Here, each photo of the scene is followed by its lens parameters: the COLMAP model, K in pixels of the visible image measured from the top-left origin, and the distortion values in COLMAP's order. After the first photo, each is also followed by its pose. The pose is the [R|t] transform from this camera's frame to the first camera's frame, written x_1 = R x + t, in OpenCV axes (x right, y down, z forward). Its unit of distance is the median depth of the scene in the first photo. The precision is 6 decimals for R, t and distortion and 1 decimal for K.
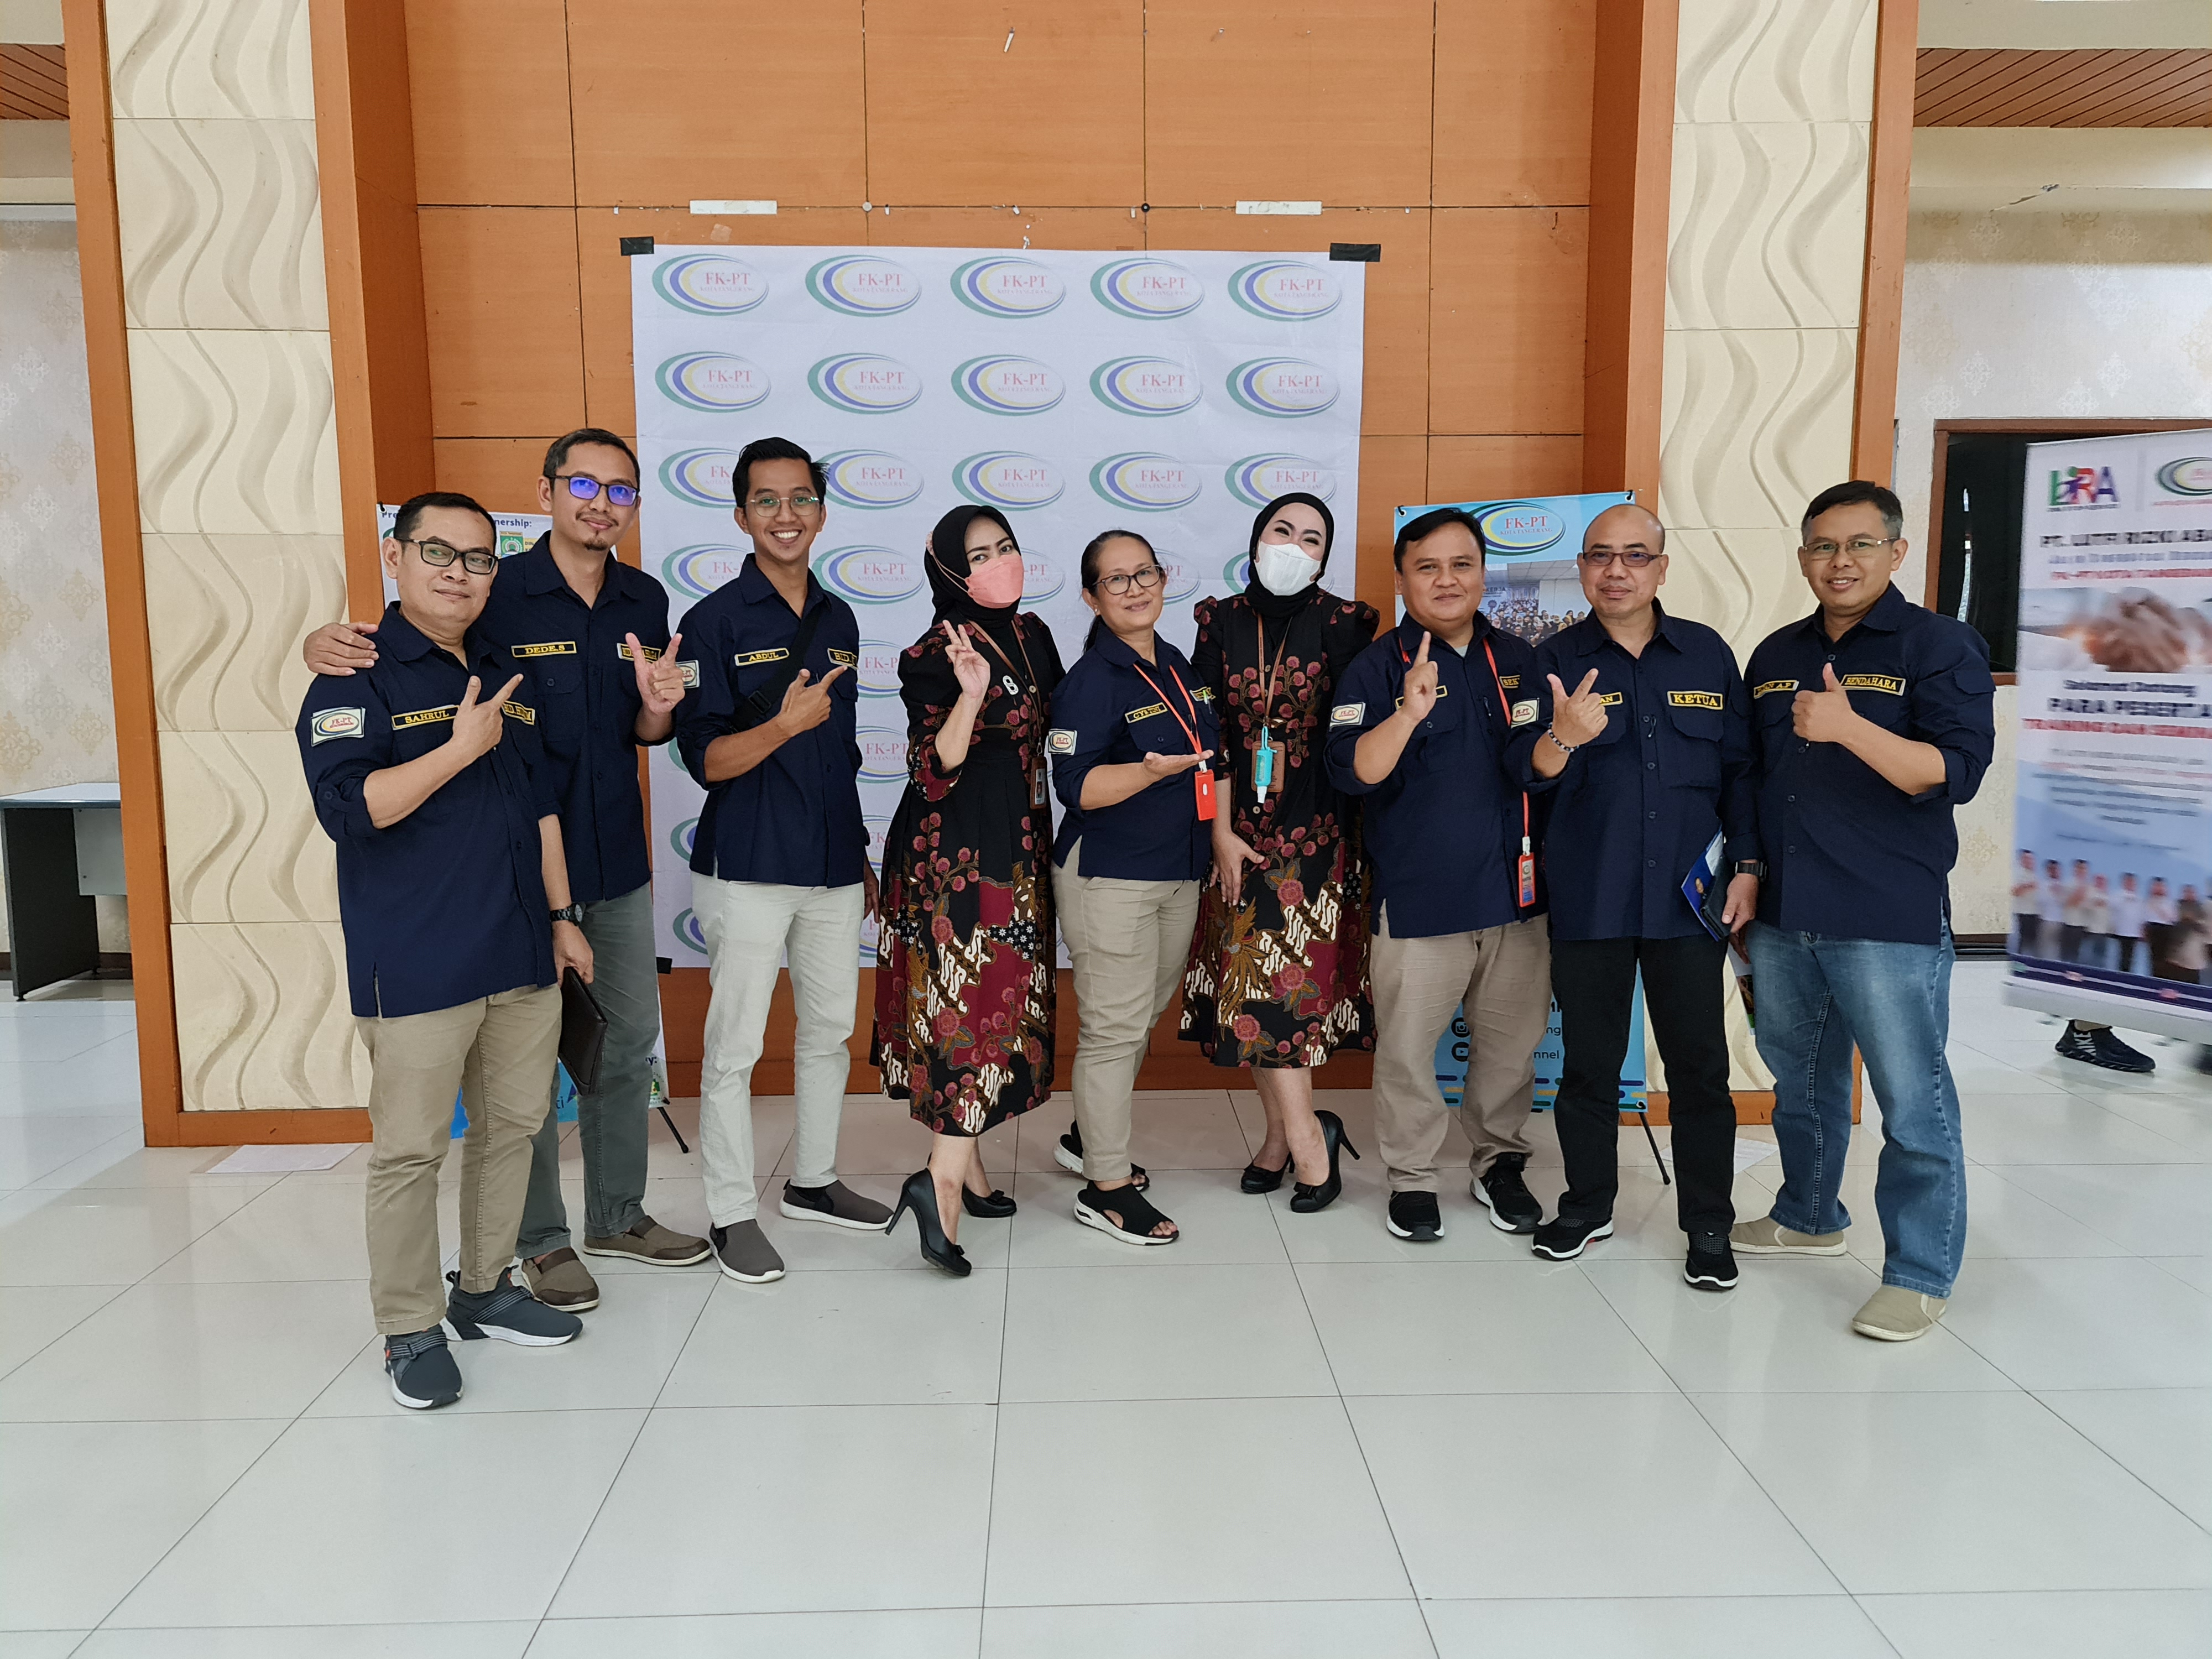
lens RADIAL K [[1682.8, 0, 1096.2], [0, 1682.8, 808.5], [0, 0, 1]] dist [0.066885, -0.063566]
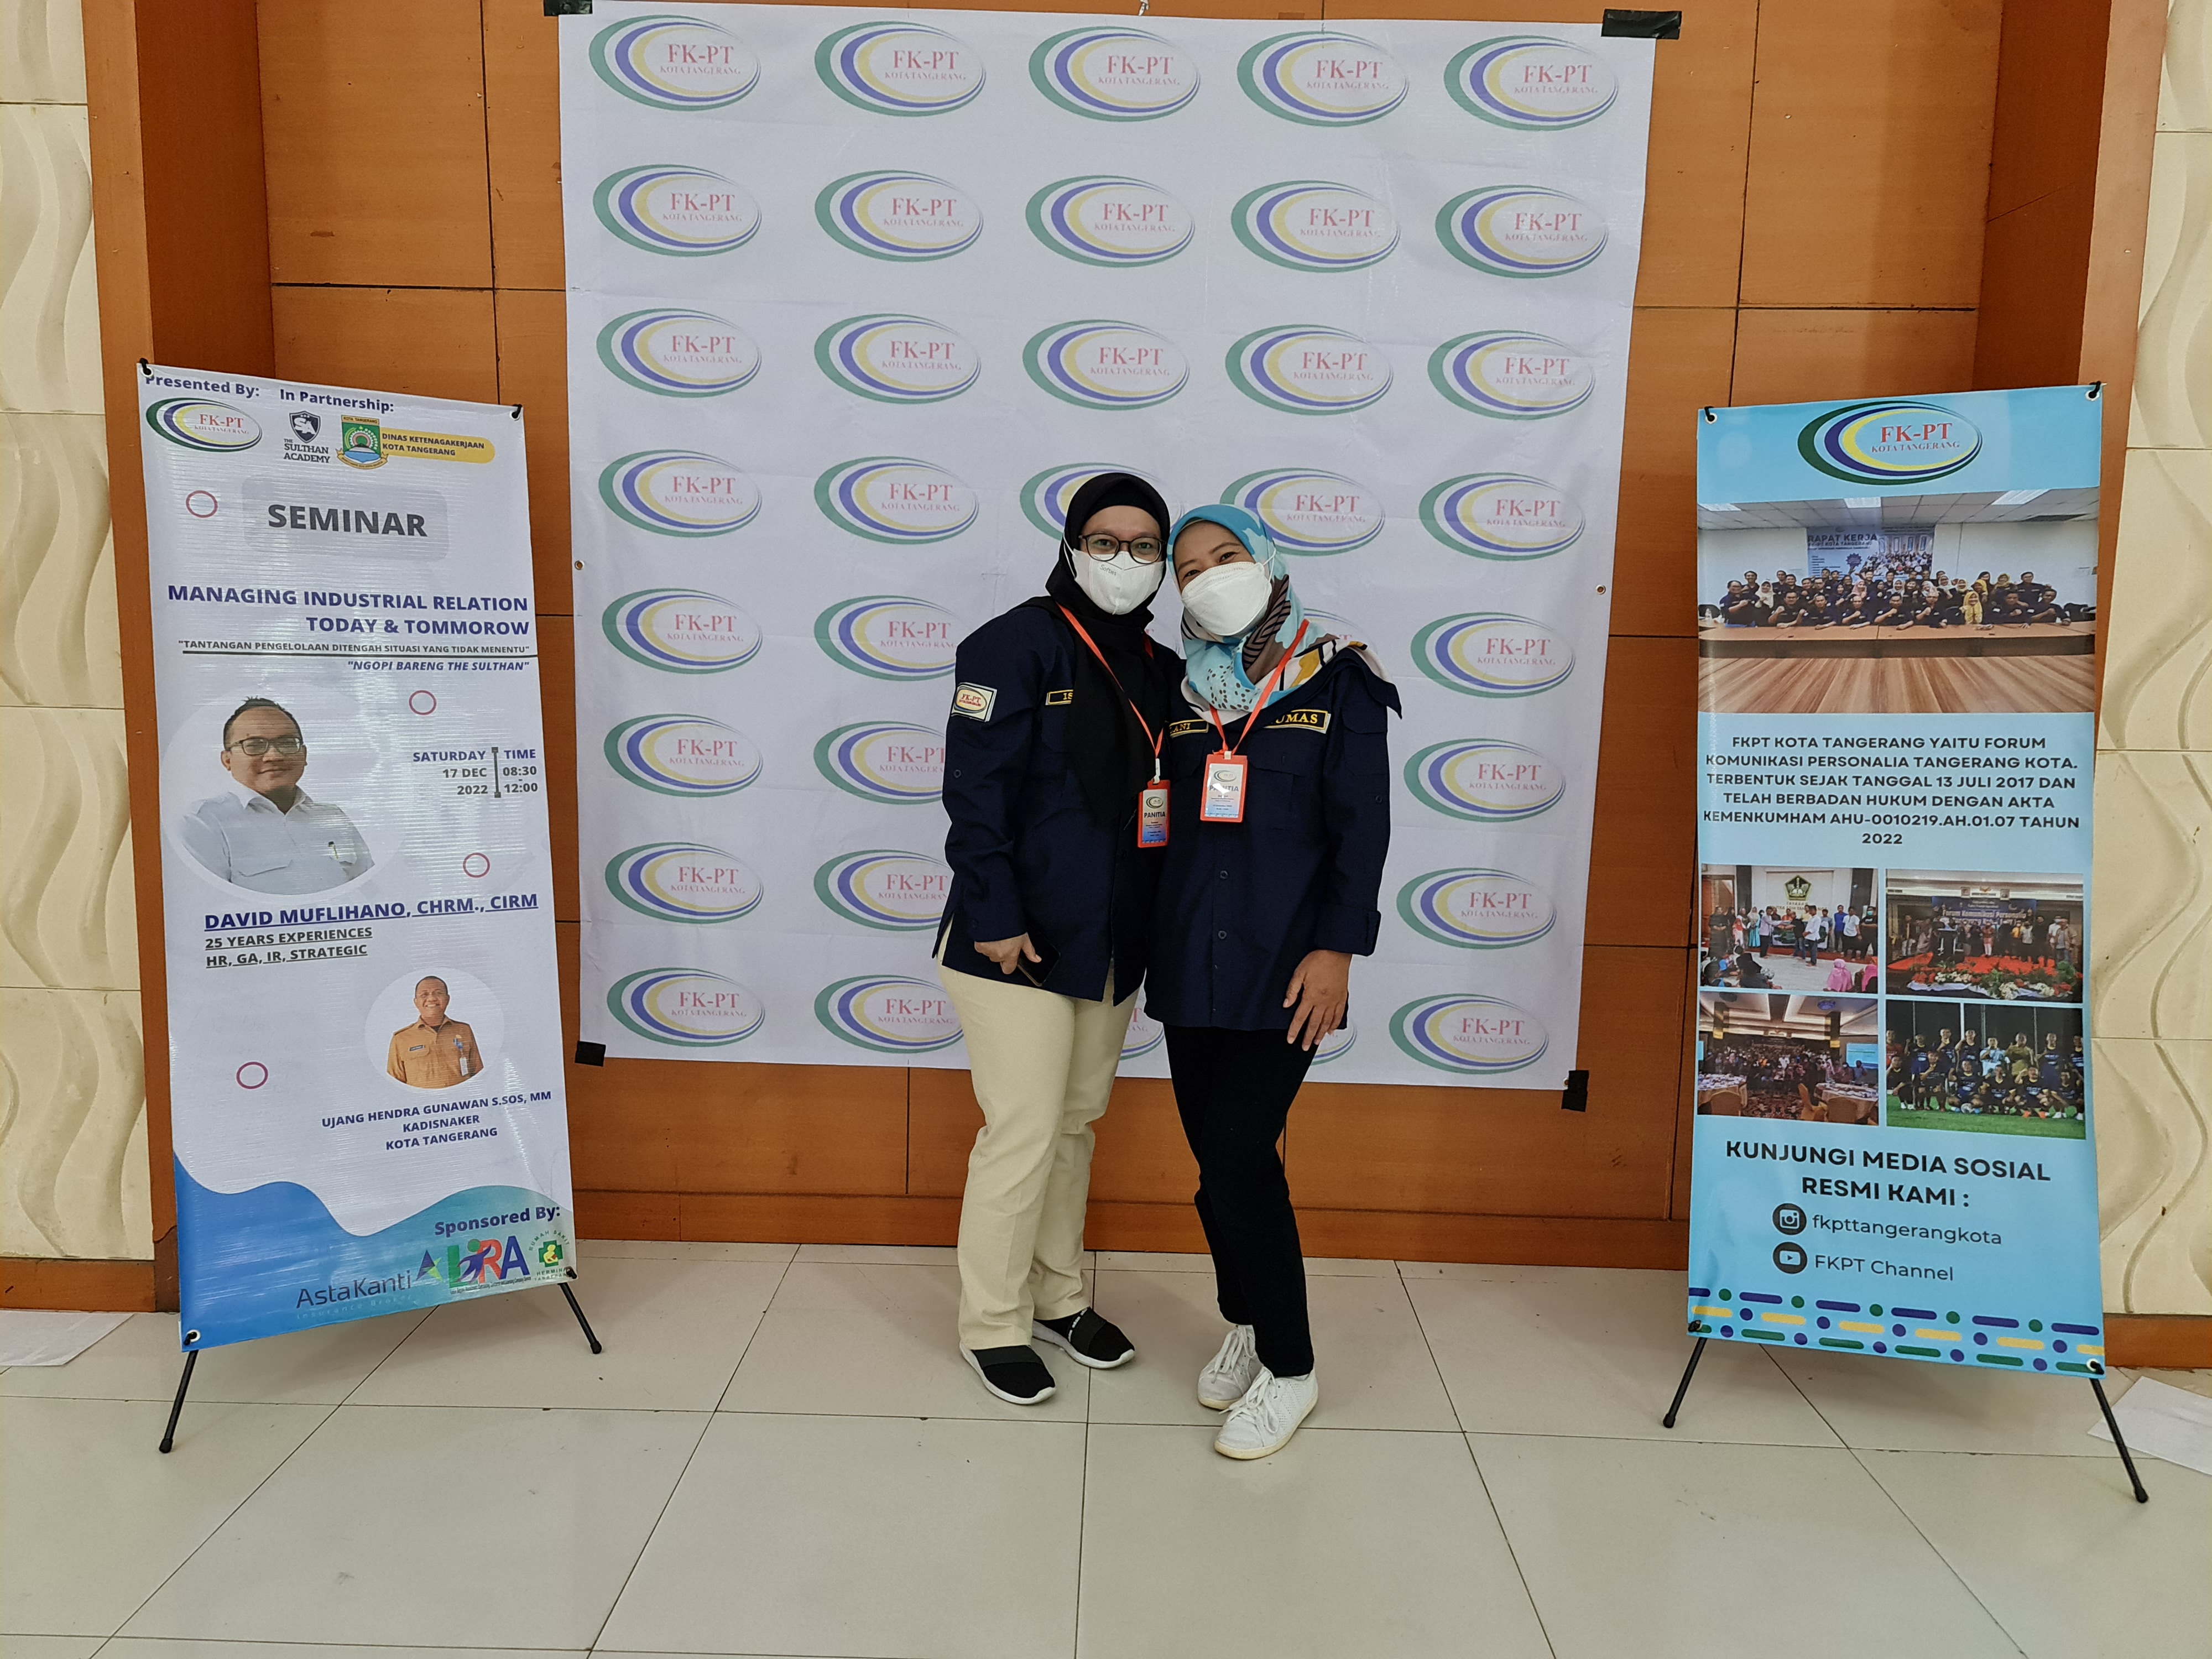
lens RADIAL K [[1682.8, 0, 1092.5], [0, 1682.8, 810.1], [0, 0, 1]] dist [0.066885, -0.063566]
pose [[0.998648, 0.029589, -0.042746, -0.023459], [-0.029007, 0.999479, 0.014161, -0.025713], [0.043142, -0.012901, 0.998986, 0.326456]]
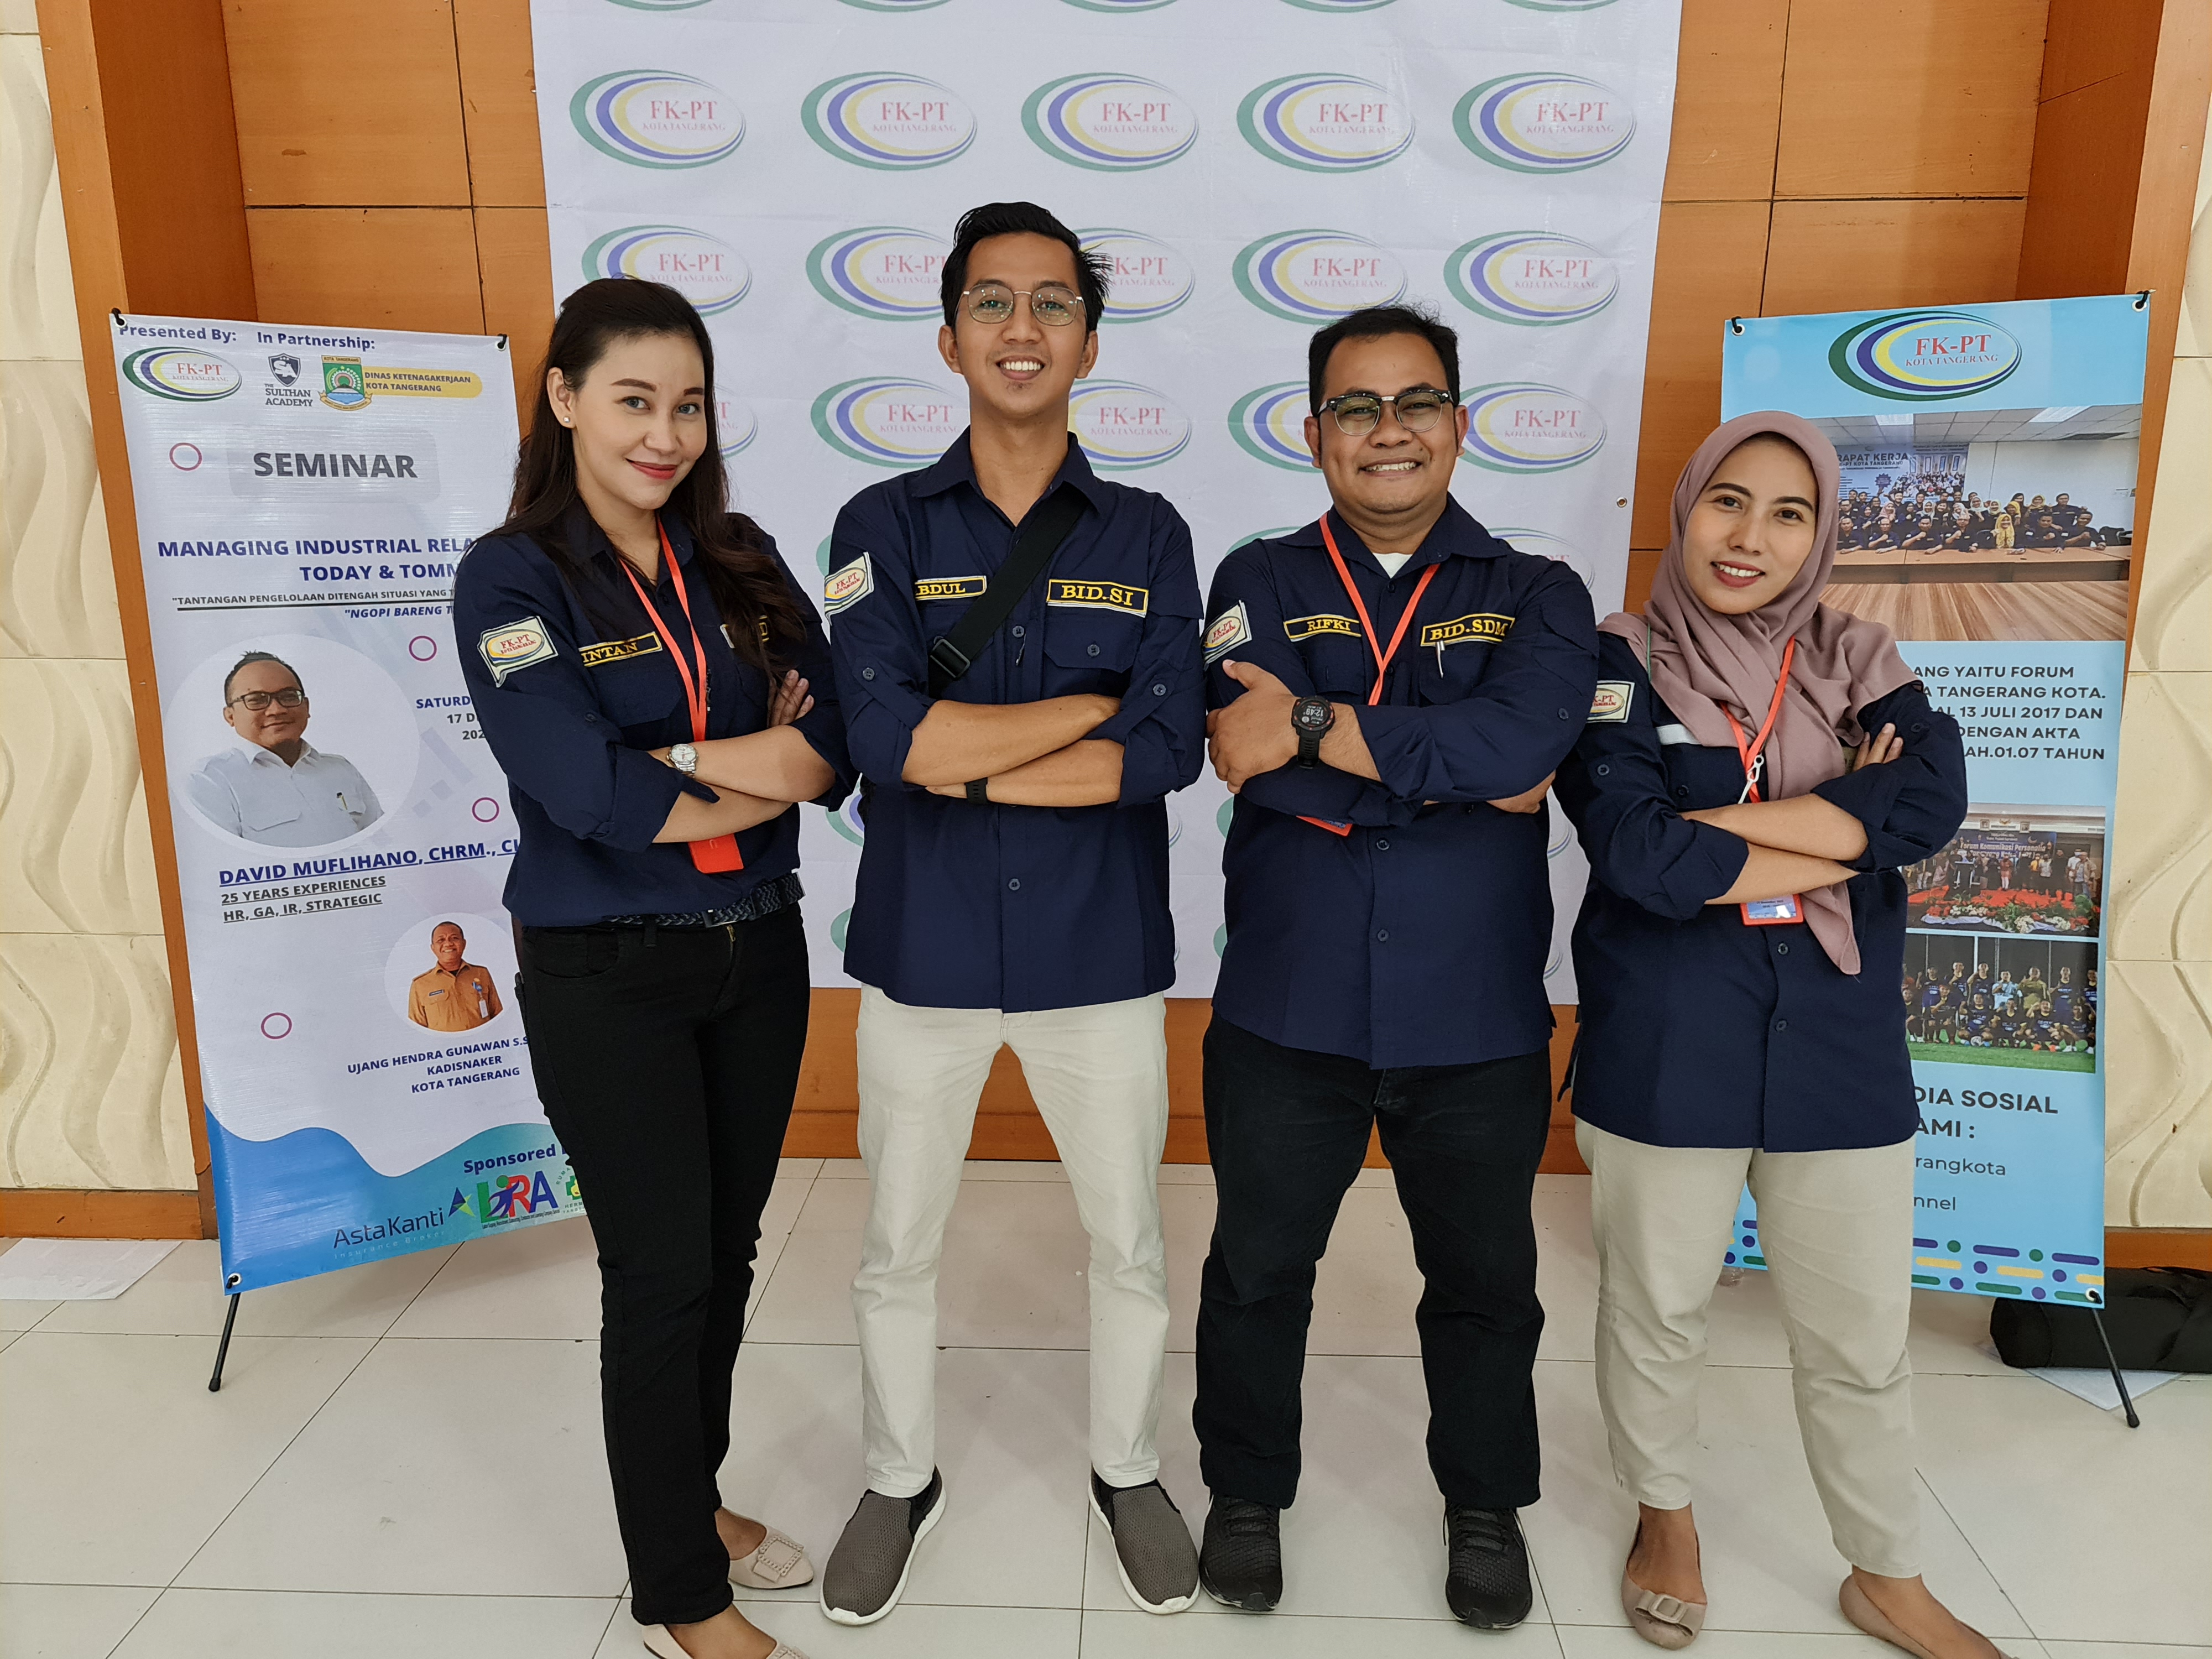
lens RADIAL K [[1682.8, 0, 1097.4], [0, 1682.8, 811.4], [0, 0, 1]] dist [0.066885, -0.063566]
pose [[0.997921, 0.020243, -0.061192, -0.012099], [-0.012807, 0.992745, 0.119557, -0.068752], [0.063168, -0.118525, 0.990940, 0.334568]]
